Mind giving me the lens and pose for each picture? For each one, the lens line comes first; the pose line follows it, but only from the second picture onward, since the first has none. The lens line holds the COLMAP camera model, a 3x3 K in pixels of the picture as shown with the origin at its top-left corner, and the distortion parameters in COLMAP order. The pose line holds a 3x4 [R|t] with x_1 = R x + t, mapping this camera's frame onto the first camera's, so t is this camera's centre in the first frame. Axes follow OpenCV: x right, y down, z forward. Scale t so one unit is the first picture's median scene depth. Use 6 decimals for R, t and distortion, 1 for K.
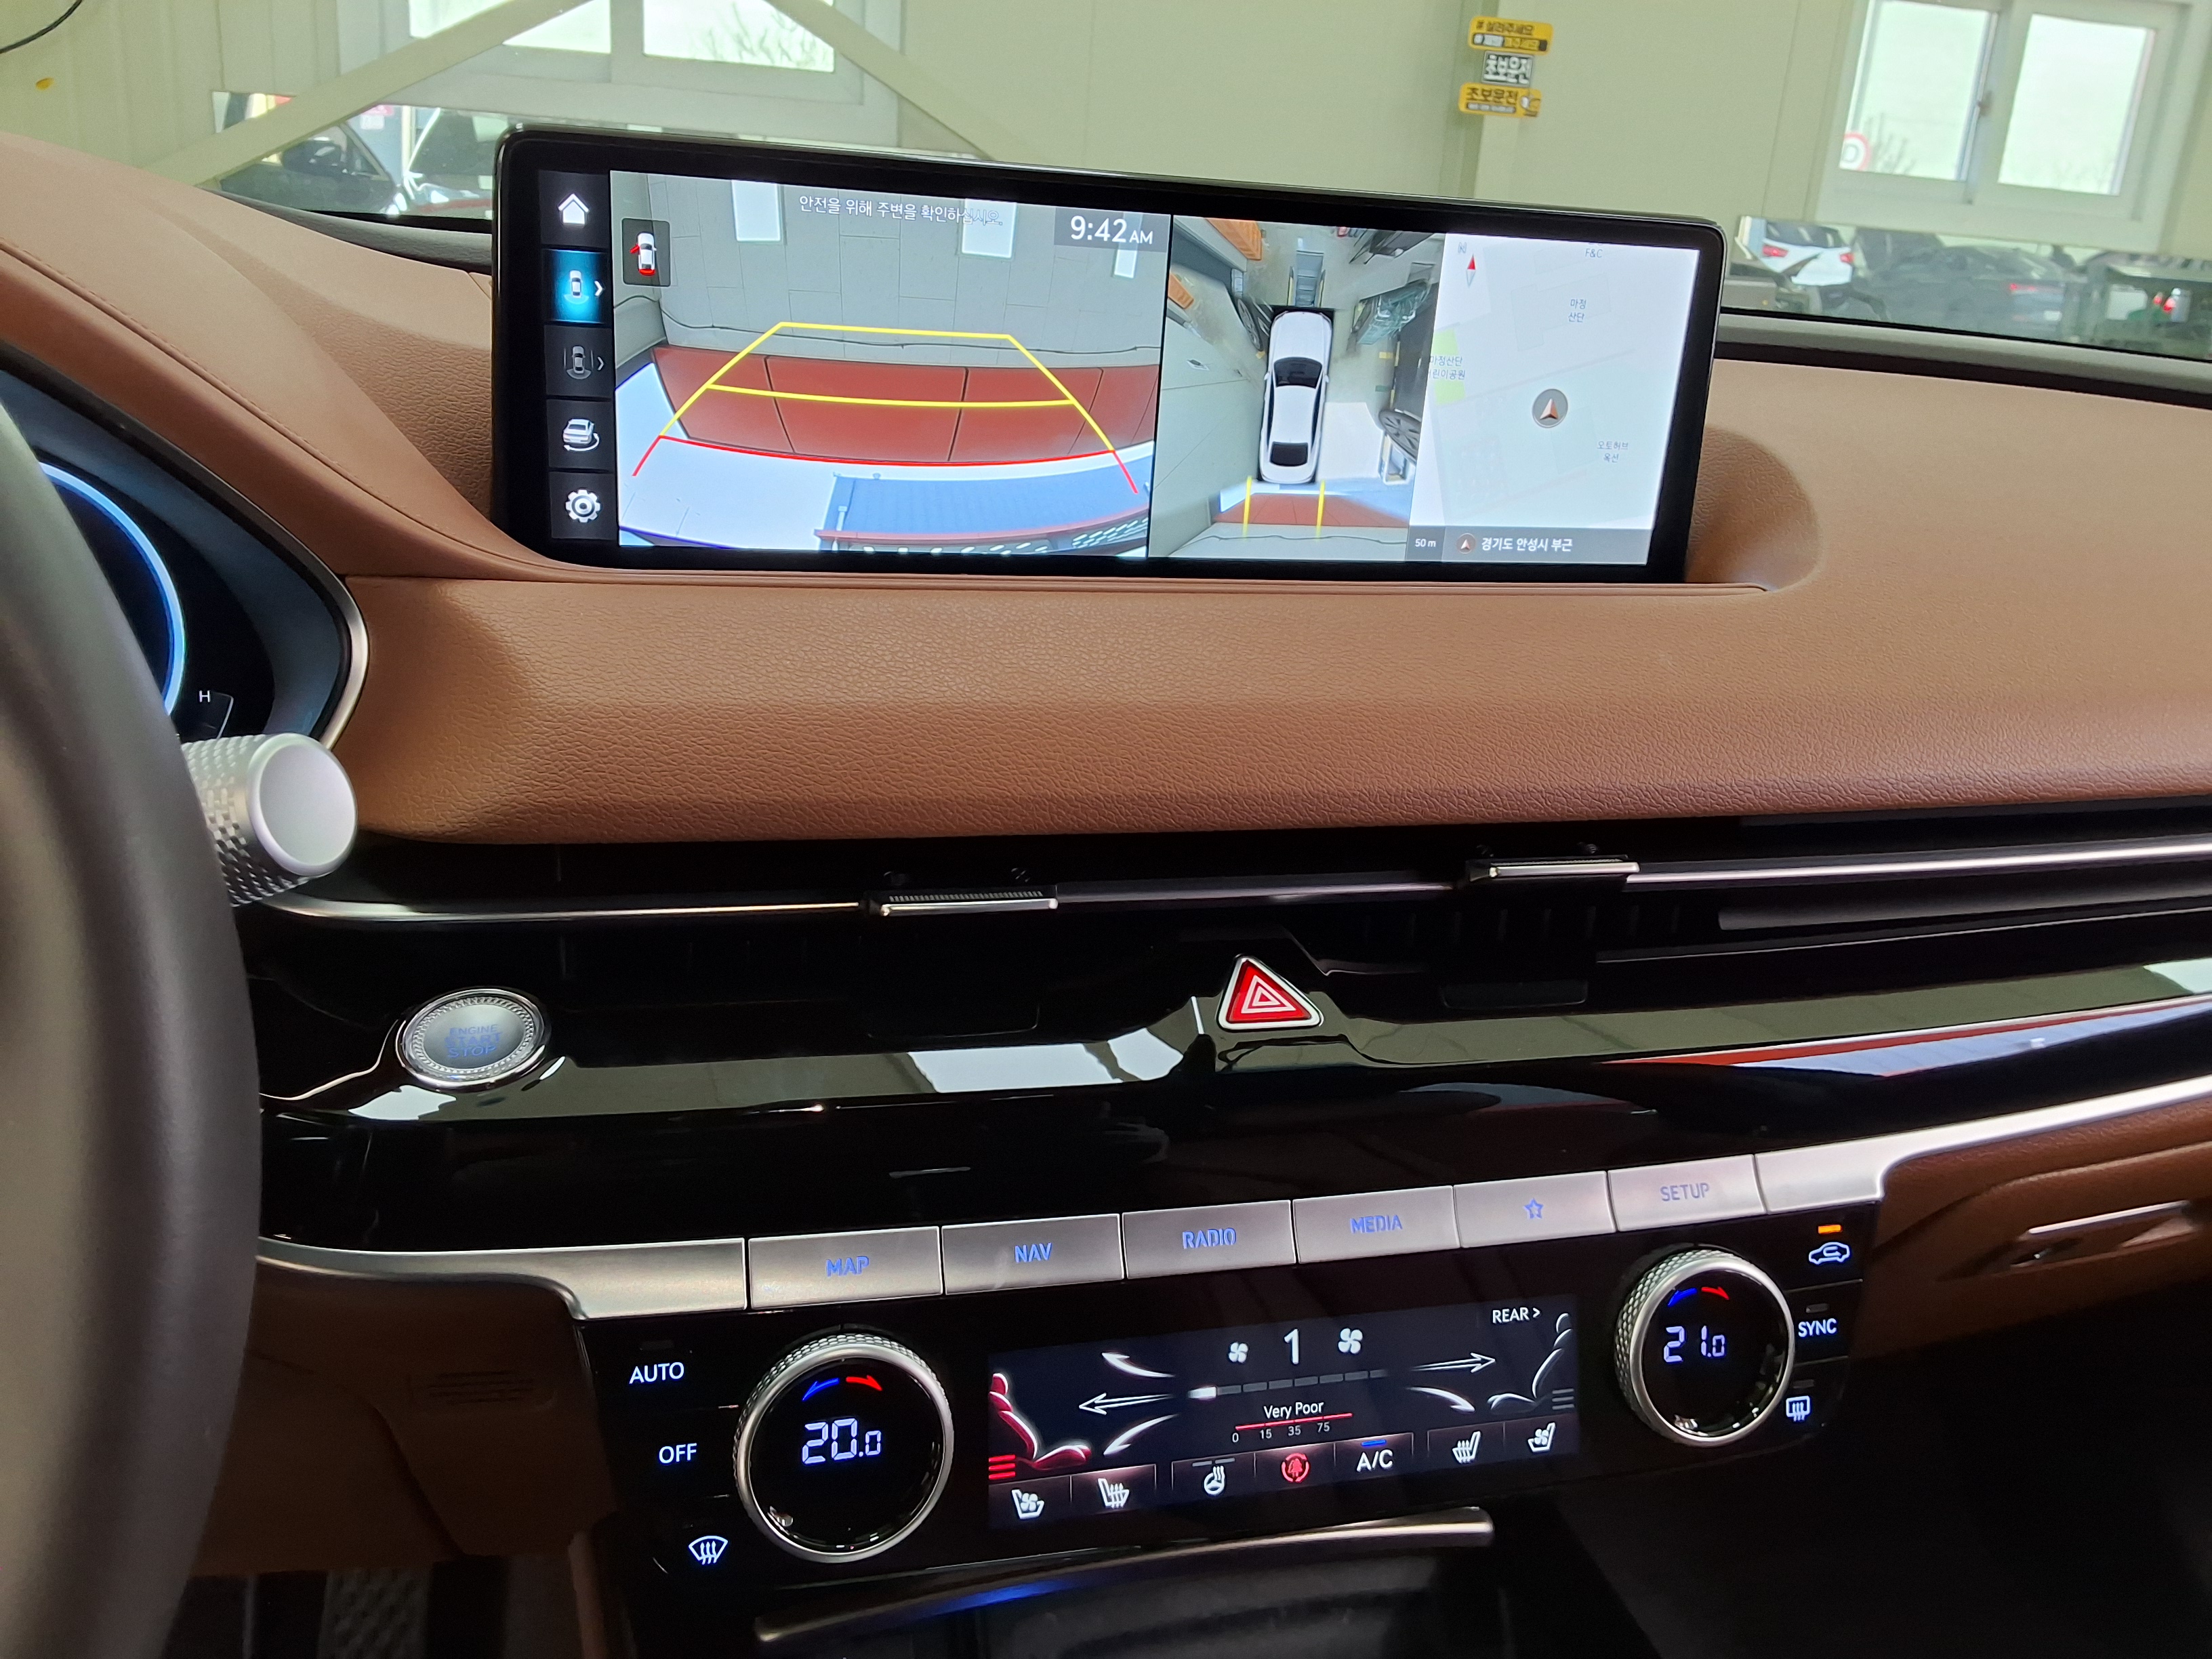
lens RADIAL K [[1803.4, 0, 1094.2], [0, 1803.4, 824.0], [0, 0, 1]] dist [0.208596, -0.385746]
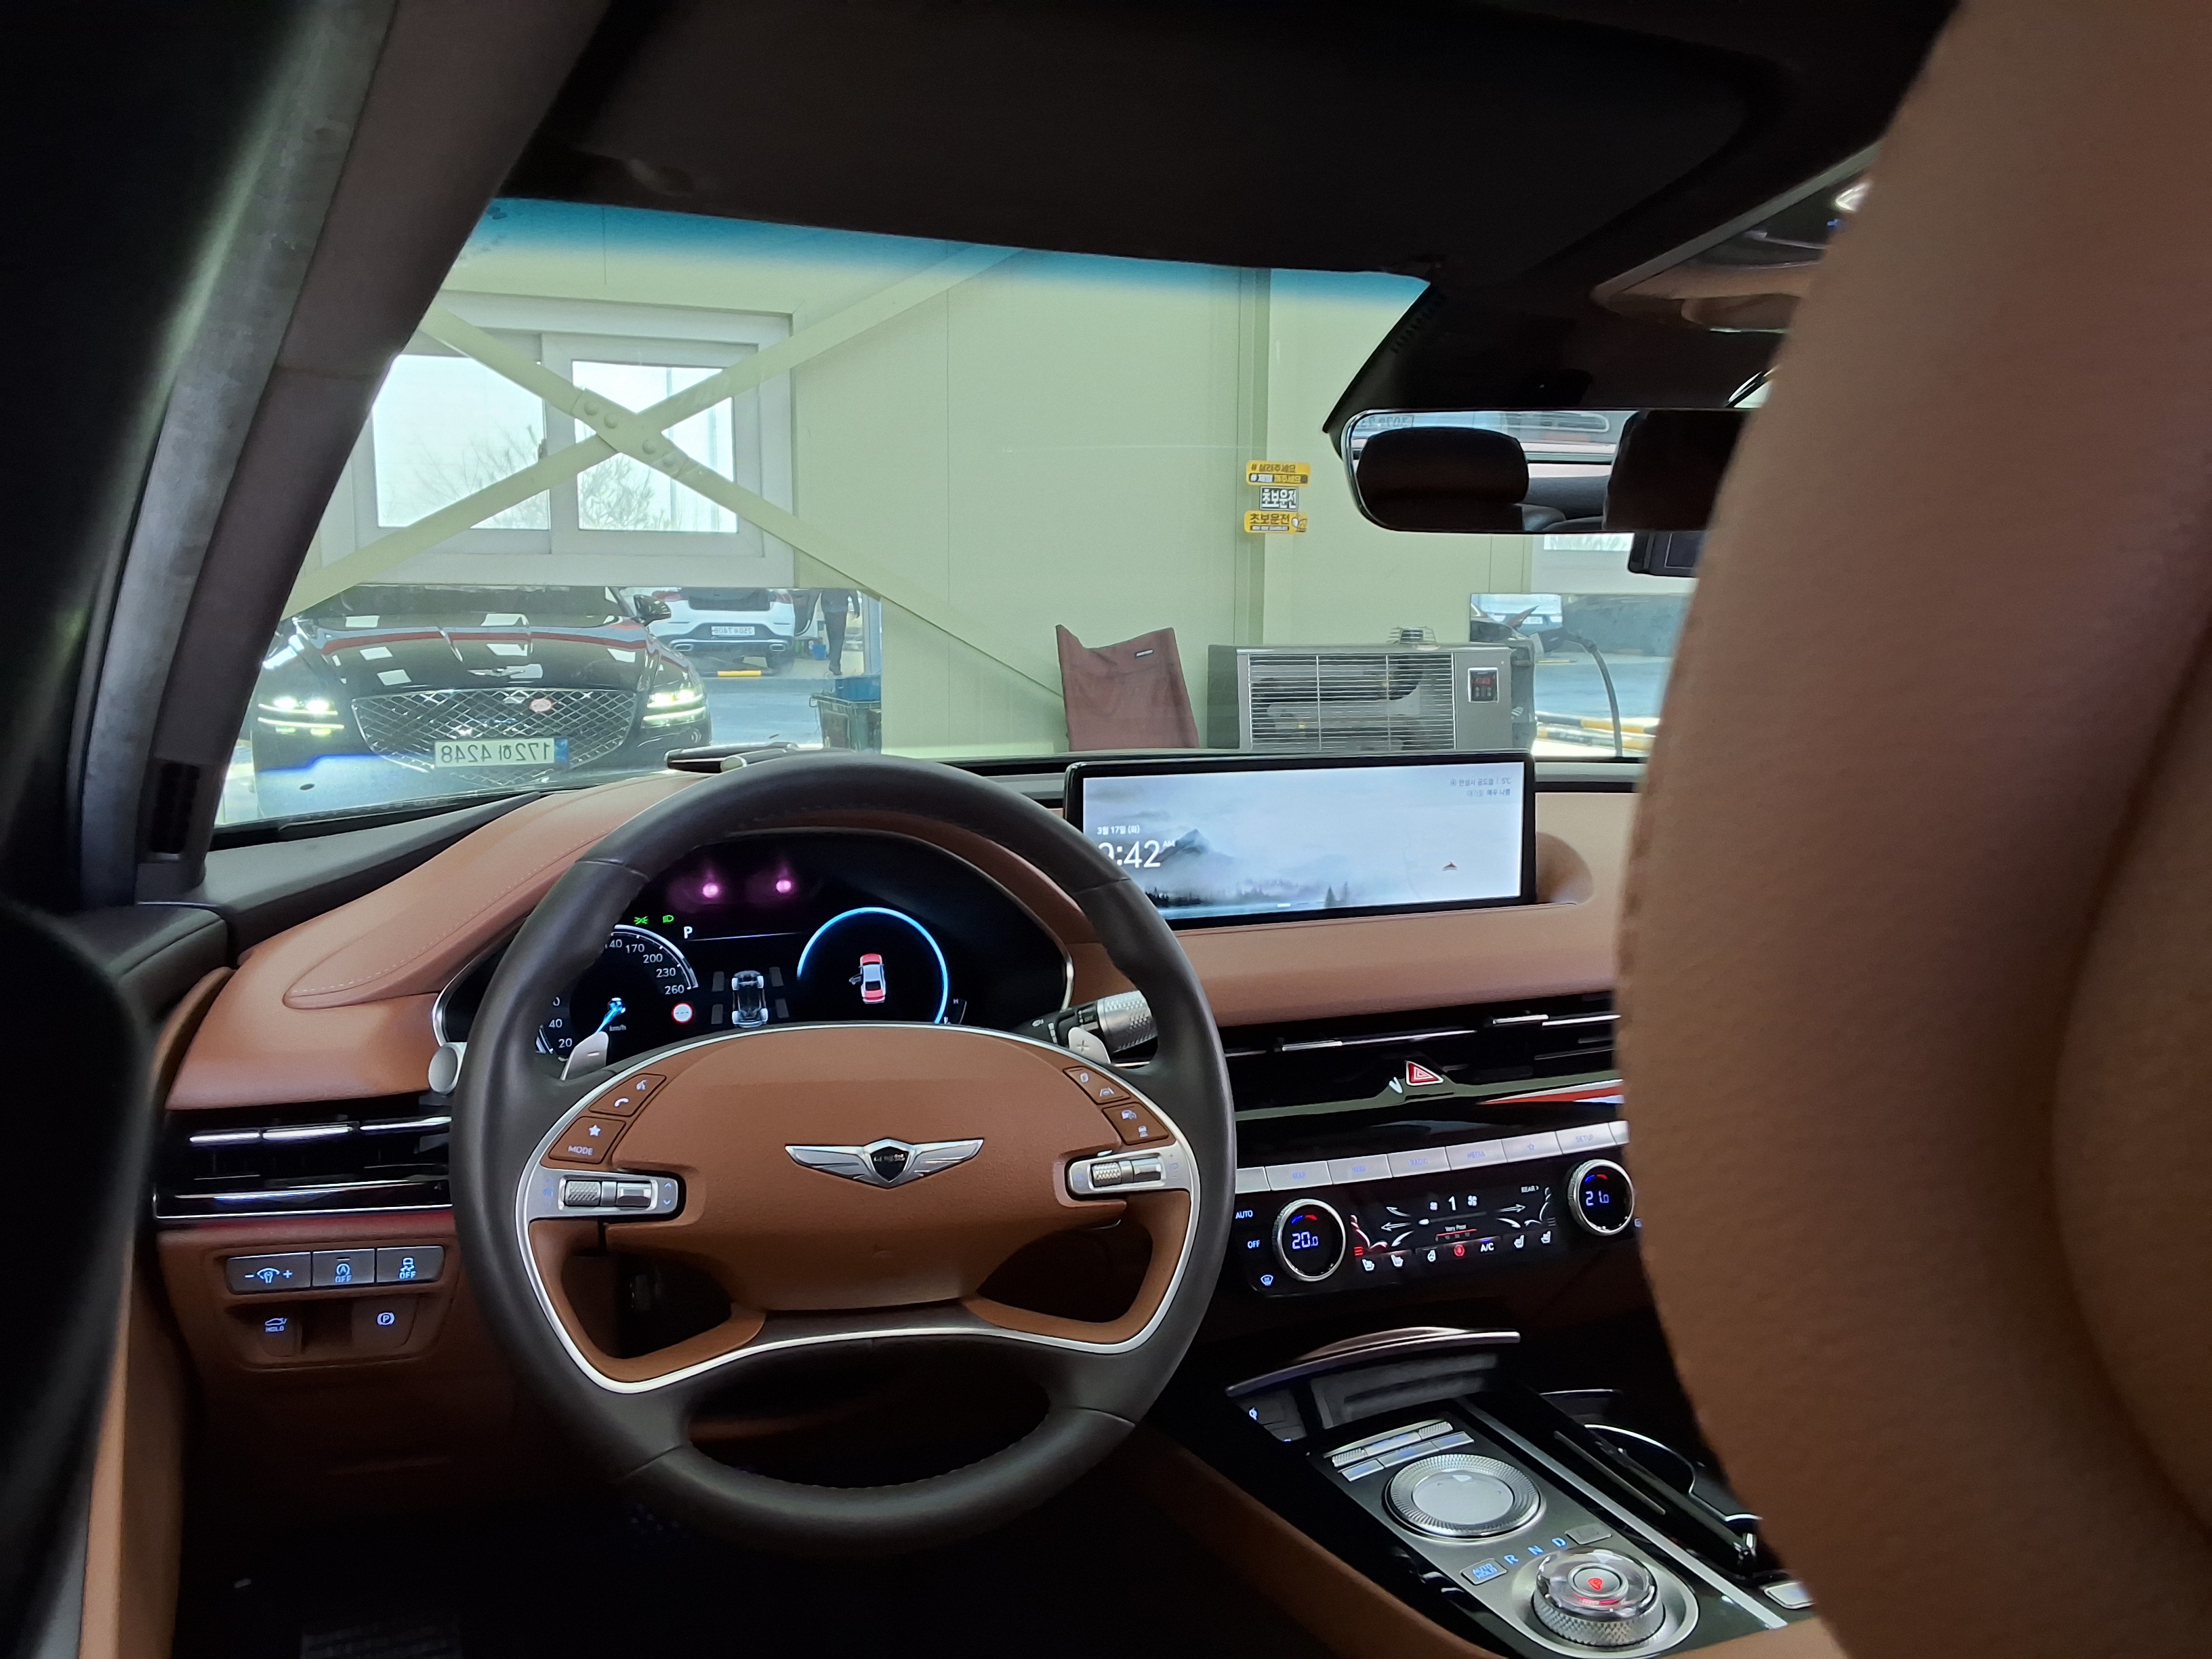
lens RADIAL K [[1803.4, 0, 1094.2], [0, 1803.4, 824.0], [0, 0, 1]] dist [0.208596, -0.385746]
pose [[0.990022, -0.078343, 0.117127, -0.648550], [0.098423, 0.979296, -0.176899, 0.159237], [-0.100843, 0.186662, 0.977235, -1.579425]]
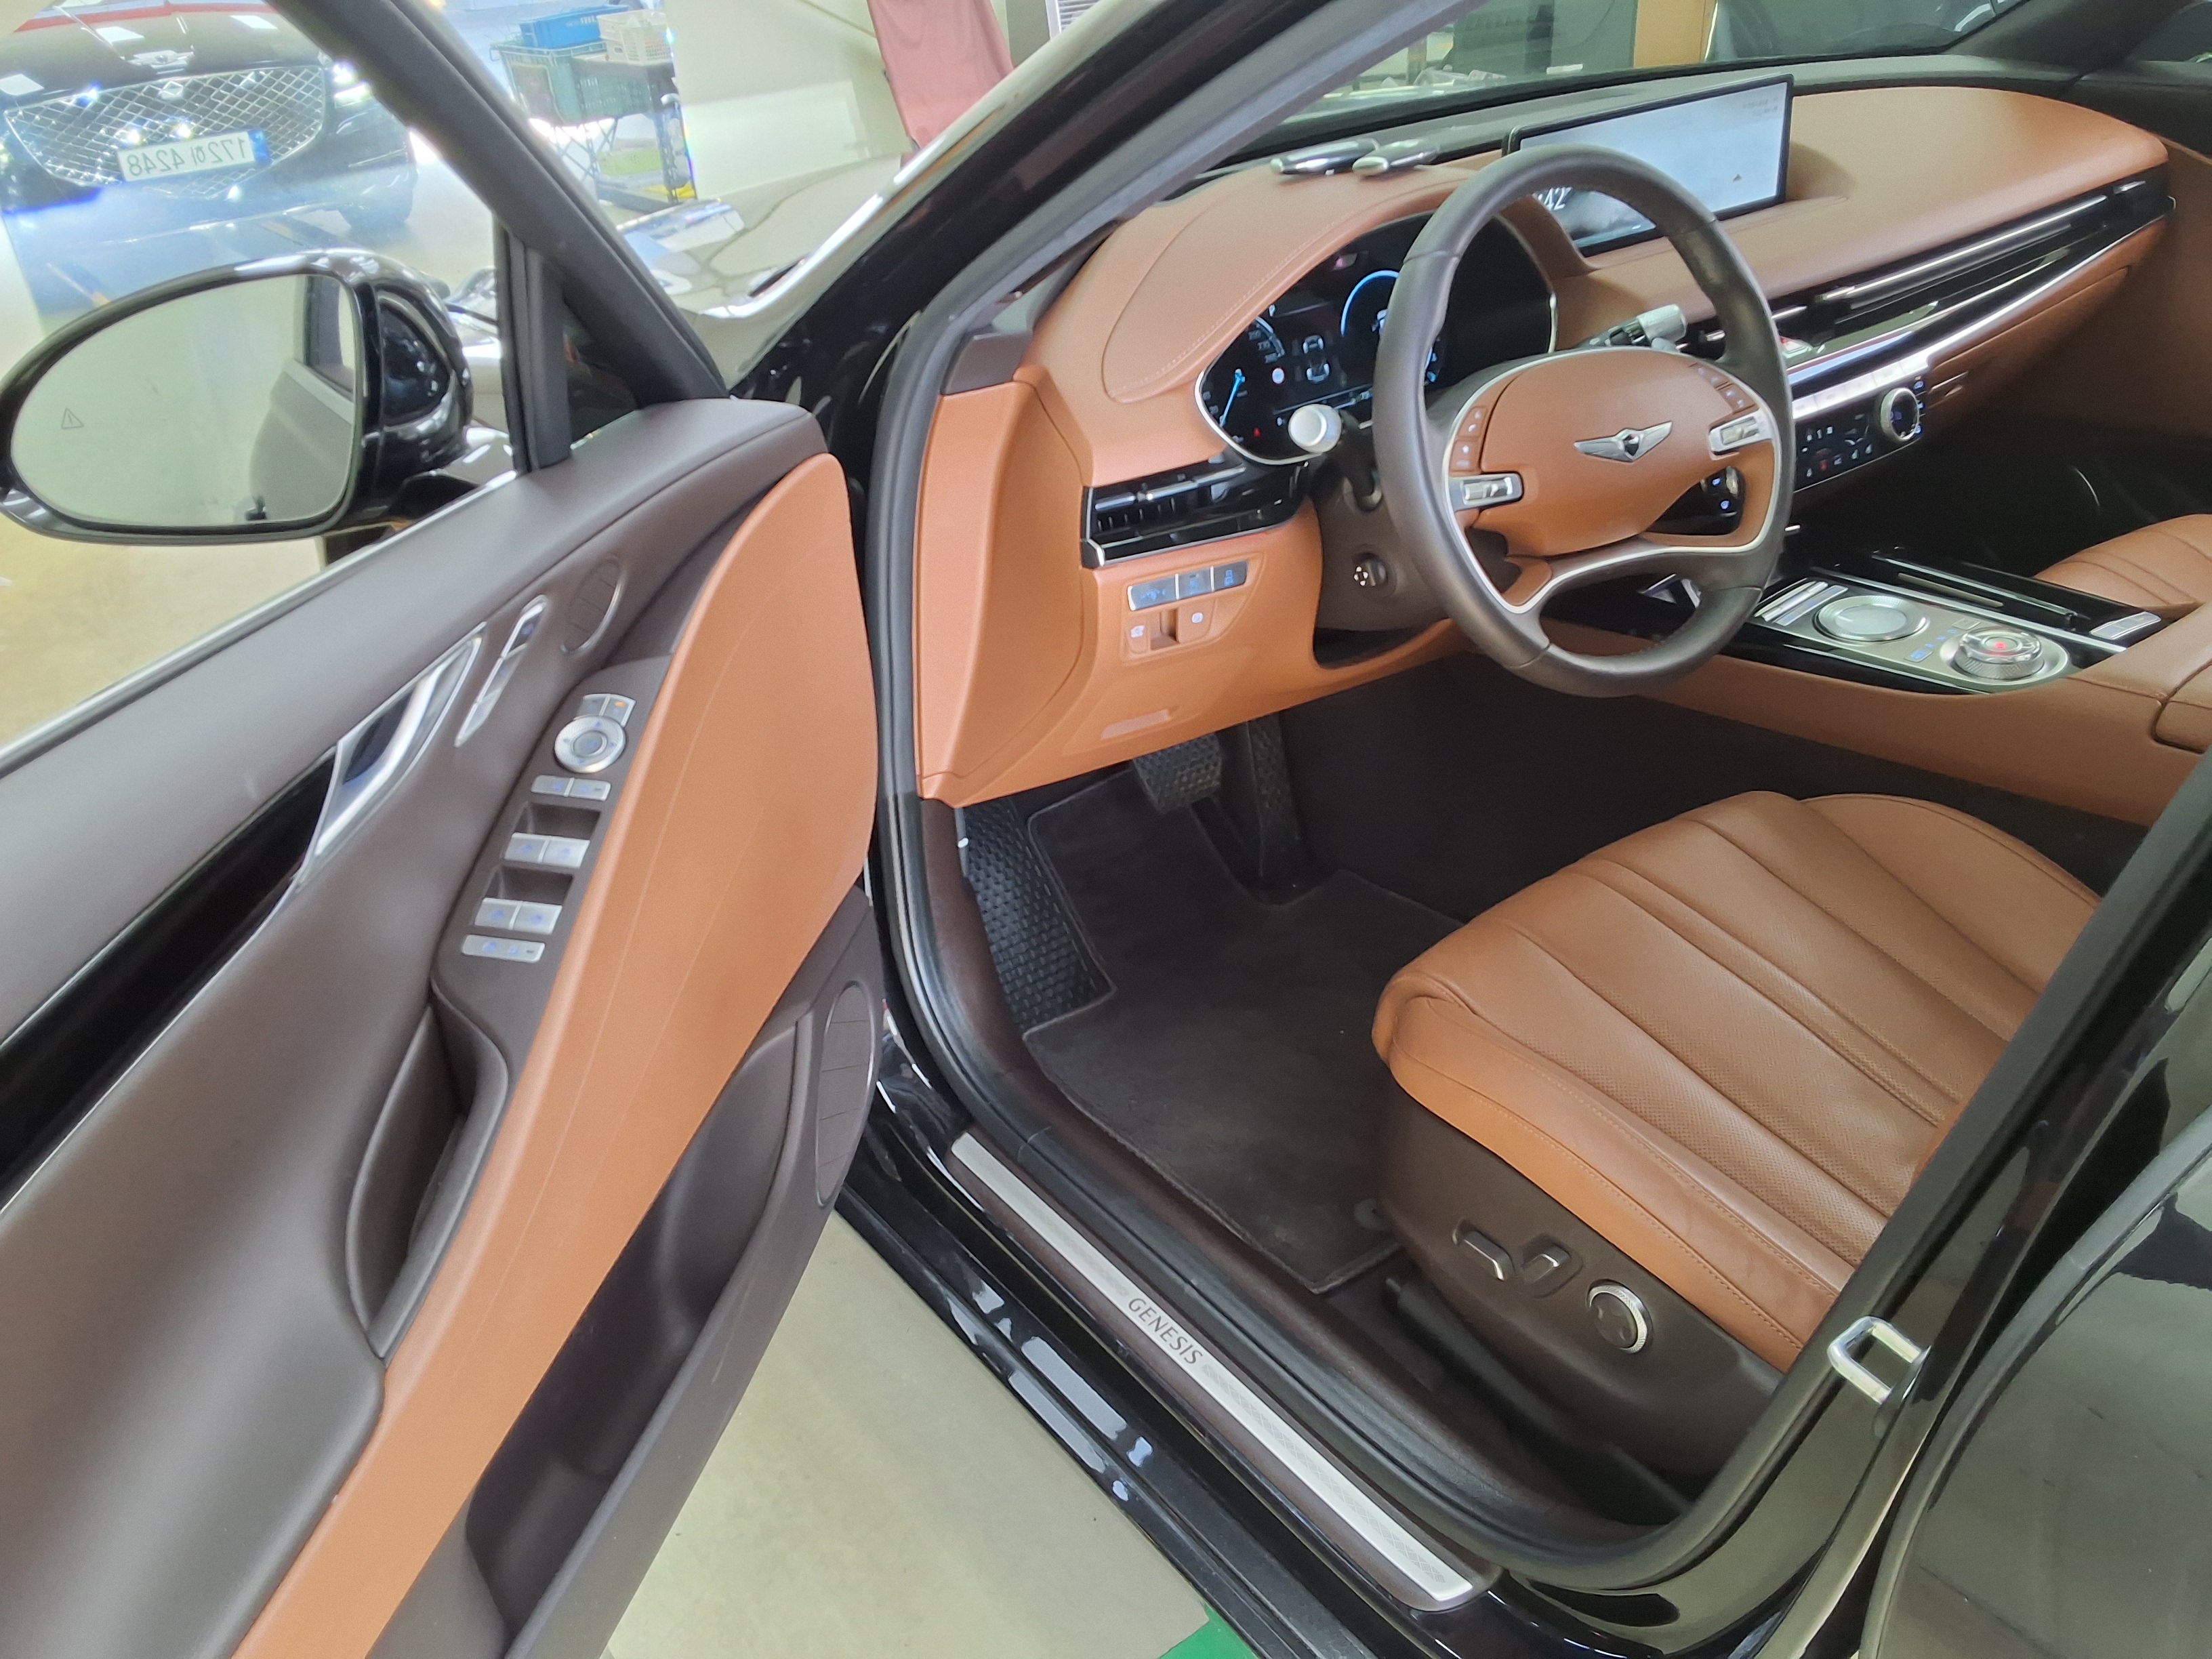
lens RADIAL K [[1803.4, 0, 1094.2], [0, 1803.4, 824.0], [0, 0, 1]] dist [0.208596, -0.385746]
pose [[0.928367, -0.282413, 0.241614, -2.307644], [0.235998, 0.950143, 0.203795, -0.073511], [-0.287122, -0.132176, 0.948731, -2.164171]]
